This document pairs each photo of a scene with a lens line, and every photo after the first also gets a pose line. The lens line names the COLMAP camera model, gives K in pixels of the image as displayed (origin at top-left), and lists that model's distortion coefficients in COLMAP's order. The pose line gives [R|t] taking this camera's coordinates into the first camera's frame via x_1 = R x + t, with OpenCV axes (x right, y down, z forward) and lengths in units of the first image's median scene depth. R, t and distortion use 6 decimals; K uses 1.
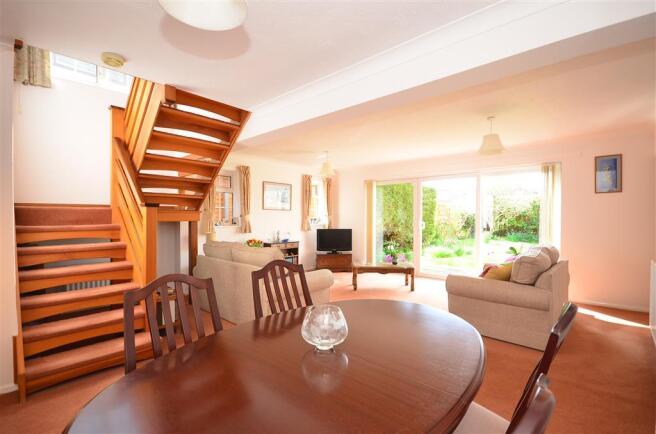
lens RADIAL K [[301.0, 0, 329.6], [0, 301.0, 219.5], [0, 0, 1]] dist [0.000918, -0.000009]
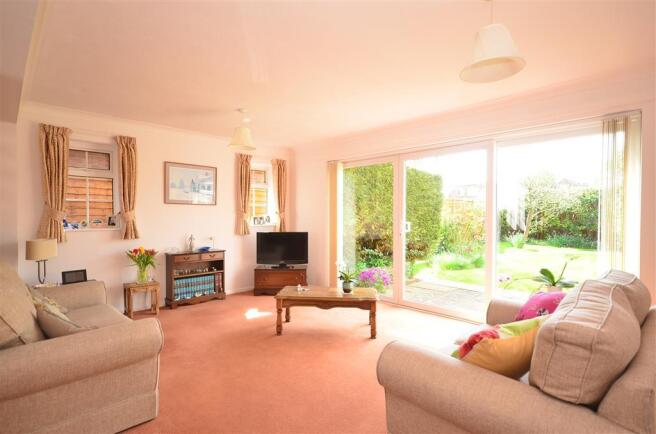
lens RADIAL K [[332.6, 0, 327.0], [0, 332.6, 220.1], [0, 0, 1]] dist [0.007411, 0.001469]
pose [[0.998428, -0.000898, -0.056047, 0.161402], [0.001134, 0.999991, 0.004170, 0.000929], [0.056043, -0.004227, 0.998419, 0.247288]]
